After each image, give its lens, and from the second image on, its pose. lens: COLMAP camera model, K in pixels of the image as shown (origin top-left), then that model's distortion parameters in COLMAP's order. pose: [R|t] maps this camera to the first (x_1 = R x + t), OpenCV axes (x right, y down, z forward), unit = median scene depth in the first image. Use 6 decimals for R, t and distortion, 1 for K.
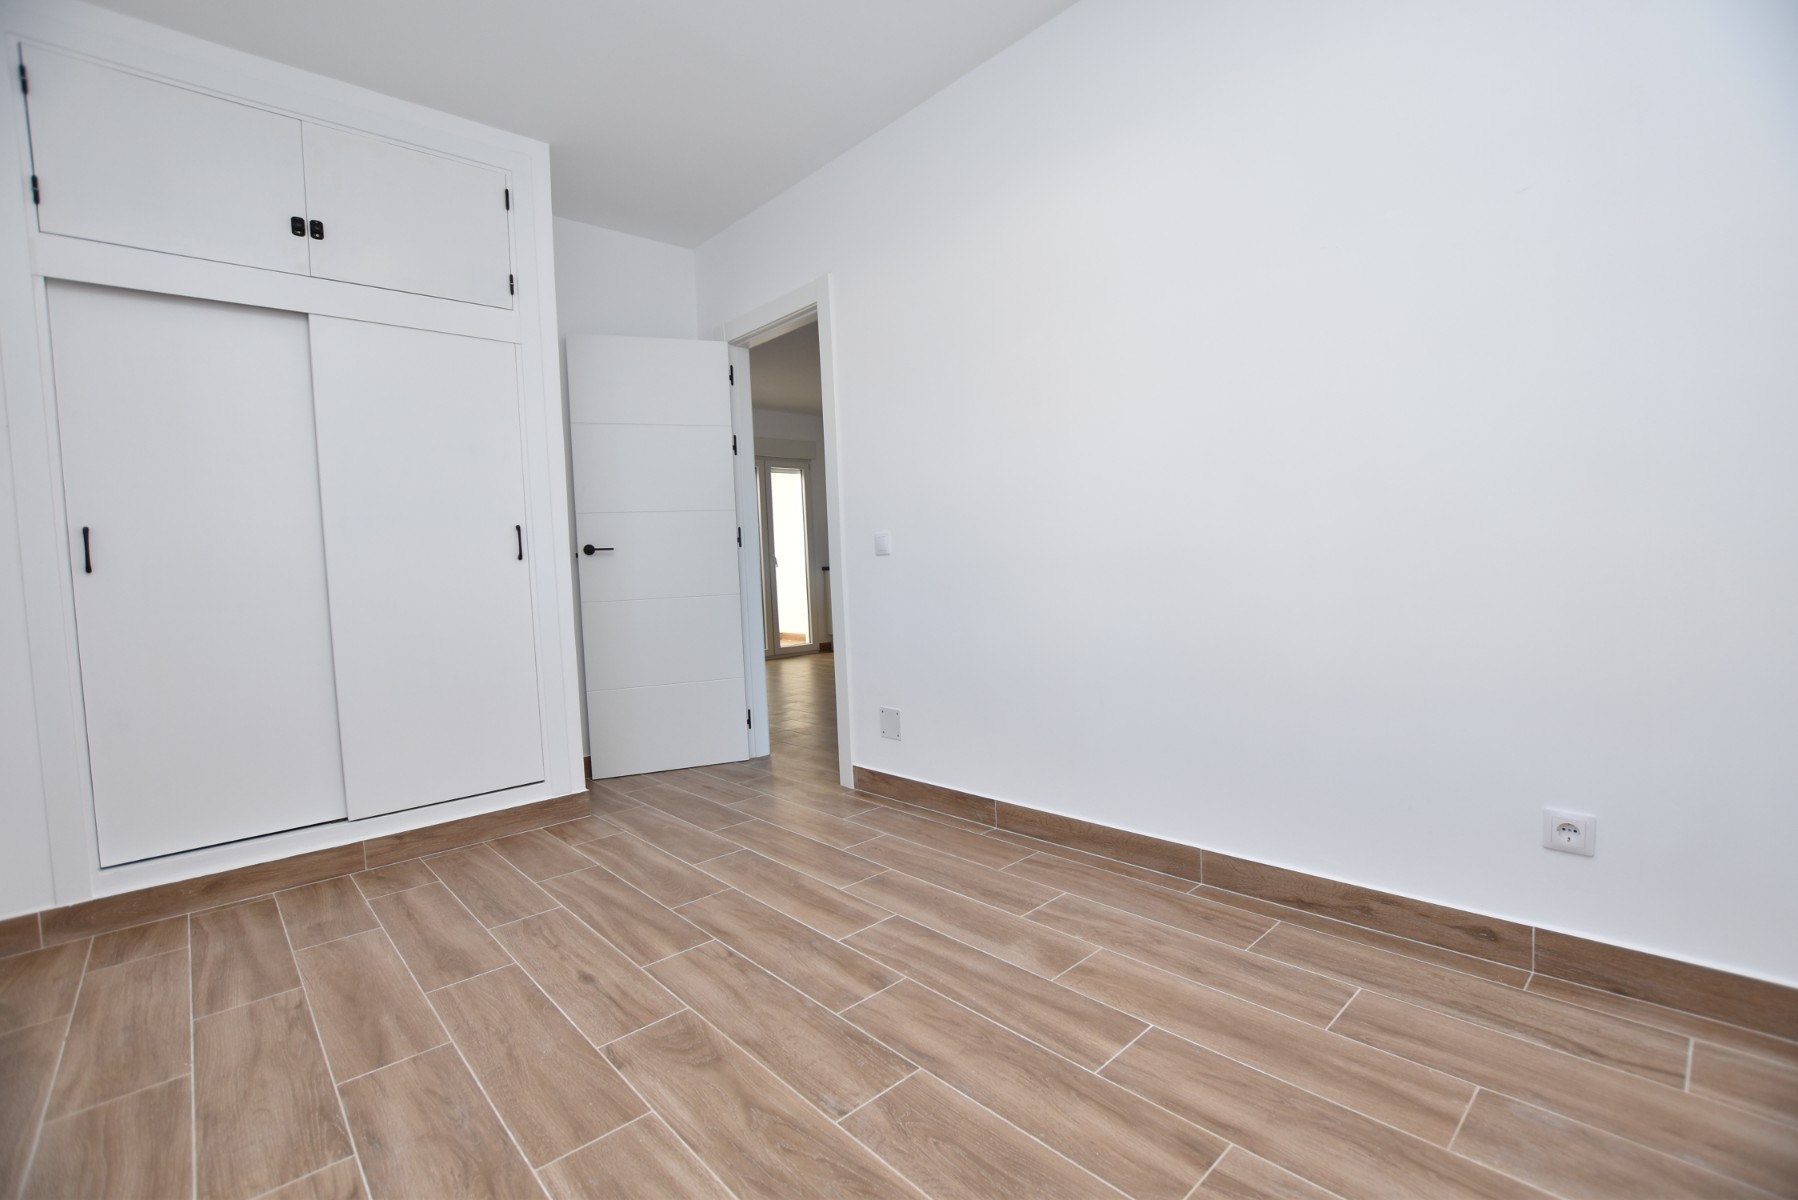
lens RADIAL K [[790.1, 0, 899.0], [0, 790.1, 600.0], [0, 0, 1]] dist [-0.037930, 0.006142]
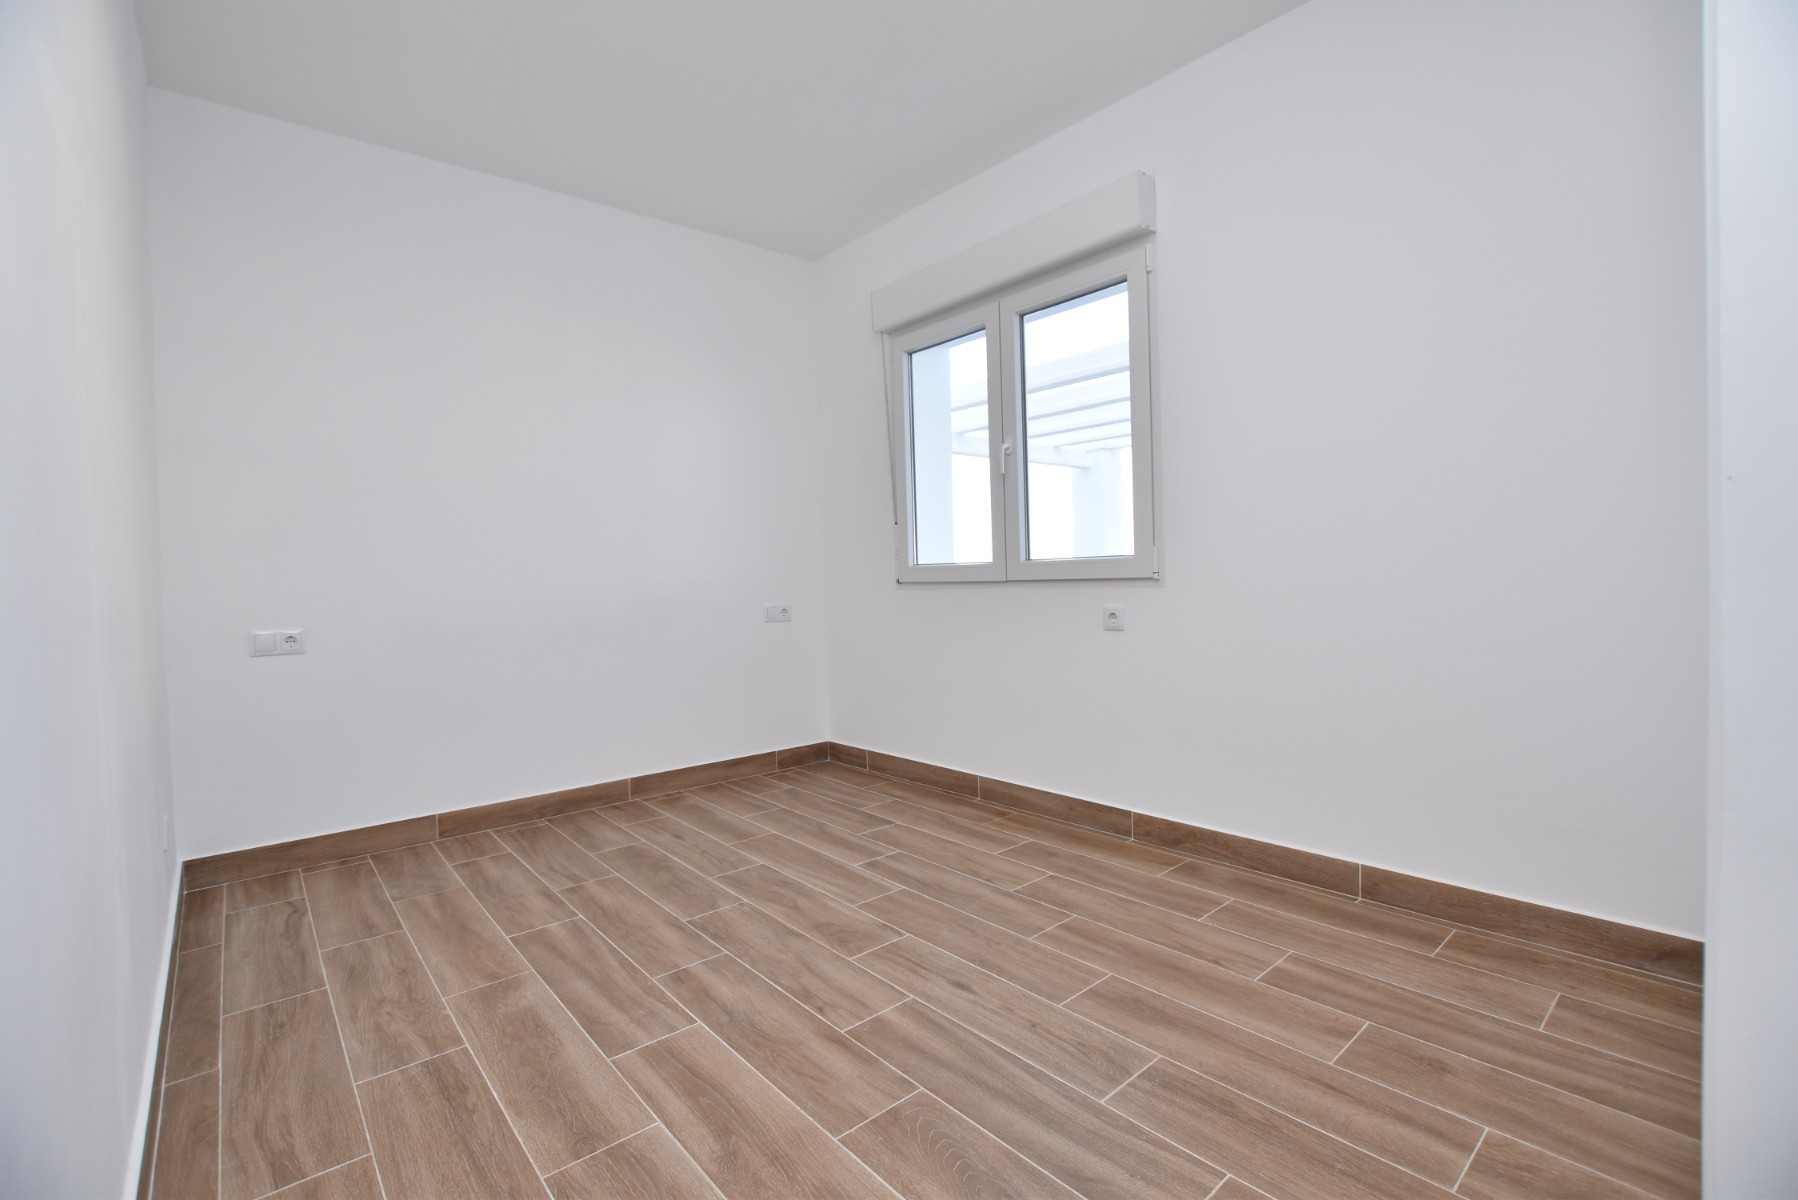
lens RADIAL K [[790.1, 0, 899.0], [0, 790.1, 600.0], [0, 0, 1]] dist [-0.037930, 0.006142]
pose [[-0.996900, 0.069951, 0.036032, -0.399899], [0.072522, 0.994480, 0.075829, -0.089943], [-0.030529, 0.078207, -0.996470, 2.004396]]
